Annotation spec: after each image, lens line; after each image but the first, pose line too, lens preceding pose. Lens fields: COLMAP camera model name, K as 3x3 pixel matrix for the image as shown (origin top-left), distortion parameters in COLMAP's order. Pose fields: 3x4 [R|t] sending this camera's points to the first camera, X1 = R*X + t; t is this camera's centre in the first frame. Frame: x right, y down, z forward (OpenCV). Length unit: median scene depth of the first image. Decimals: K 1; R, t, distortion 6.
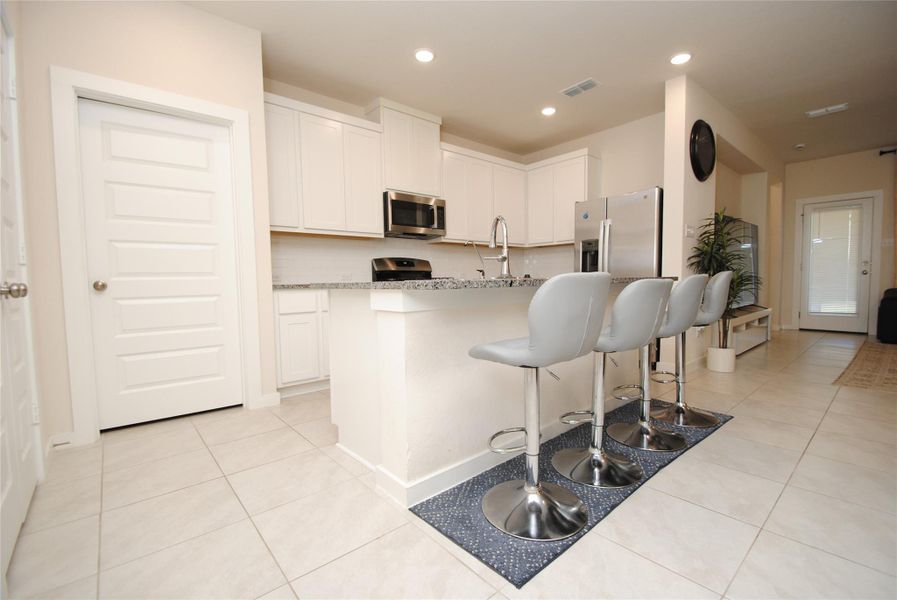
lens RADIAL K [[392.7, 0, 454.6], [0, 392.7, 304.4], [0, 0, 1]] dist [0.003107, -0.010054]
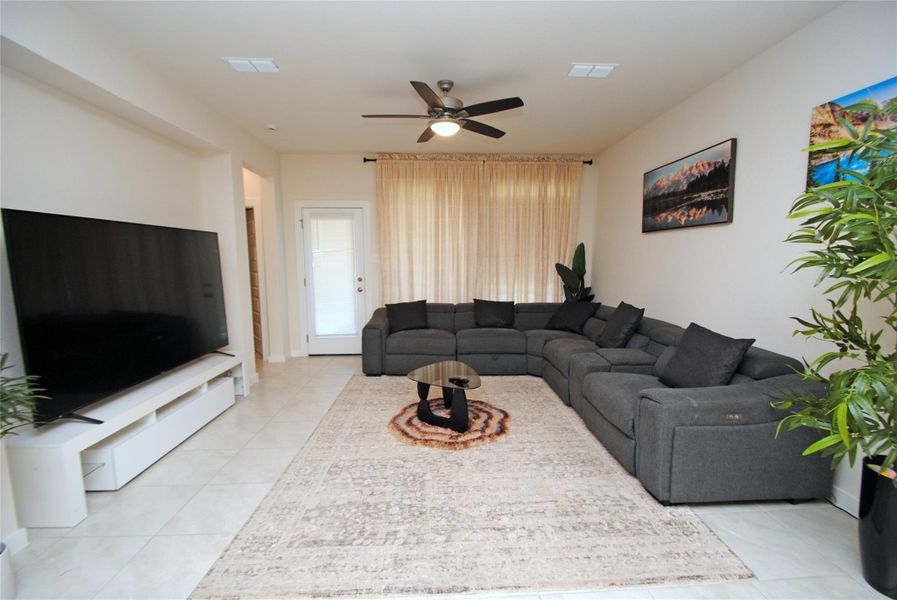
lens RADIAL K [[392.7, 0, 454.6], [0, 392.7, 304.4], [0, 0, 1]] dist [0.003107, -0.010054]
pose [[0.614544, -0.076024, 0.785211, 0.640657], [0.042802, 0.997093, 0.063040, -0.135856], [-0.787721, -0.005132, 0.616011, 0.347470]]
